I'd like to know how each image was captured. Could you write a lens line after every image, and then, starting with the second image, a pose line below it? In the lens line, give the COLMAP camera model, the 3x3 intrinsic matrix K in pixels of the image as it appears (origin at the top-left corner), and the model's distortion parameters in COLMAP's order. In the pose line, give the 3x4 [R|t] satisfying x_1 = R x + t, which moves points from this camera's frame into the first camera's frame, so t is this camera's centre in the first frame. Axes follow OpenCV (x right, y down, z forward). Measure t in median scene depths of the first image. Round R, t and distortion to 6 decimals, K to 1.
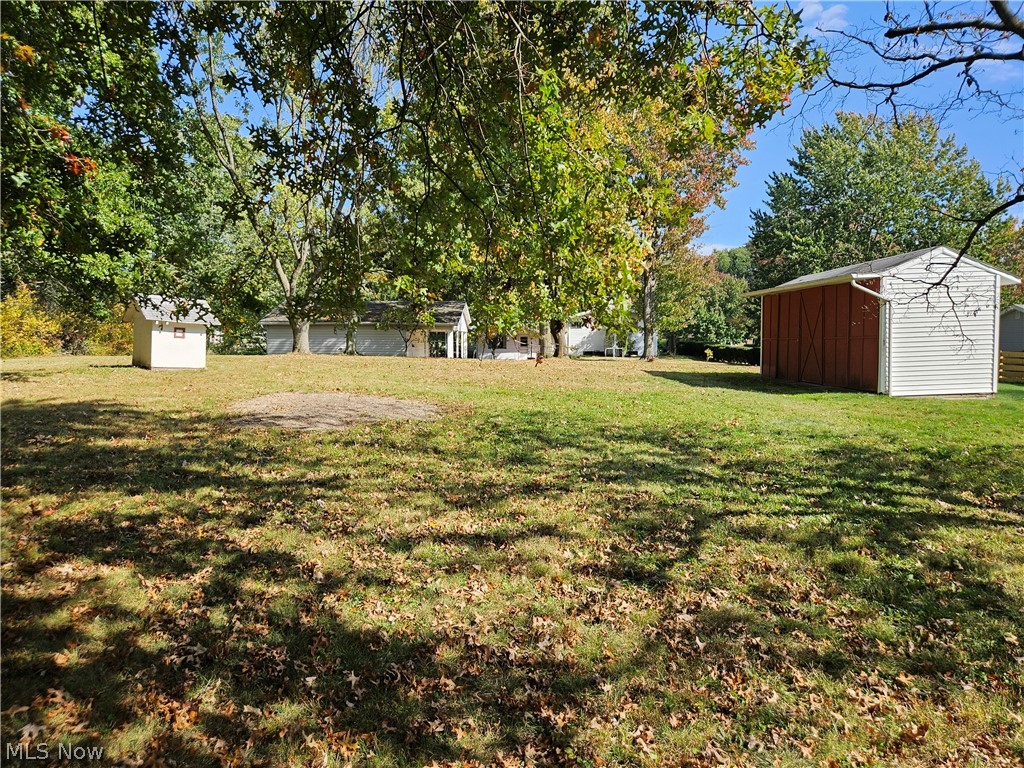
lens RADIAL K [[685.7, 0, 493.3], [0, 685.7, 389.3], [0, 0, 1]] dist [0.080223, -0.080737]
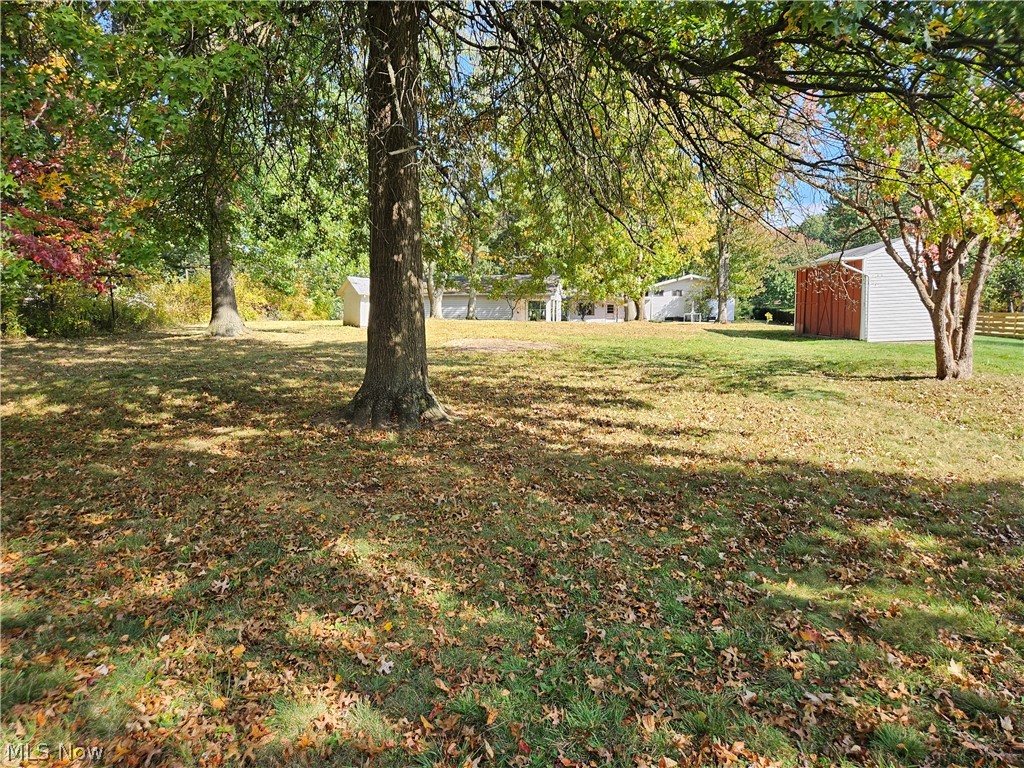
lens RADIAL K [[685.7, 0, 493.3], [0, 685.7, 389.3], [0, 0, 1]] dist [0.080223, -0.080737]
pose [[0.992492, 0.006555, -0.122134, -0.009182], [-0.001126, 0.999010, 0.044463, 0.016855], [0.122305, -0.043992, 0.991517, -0.201979]]
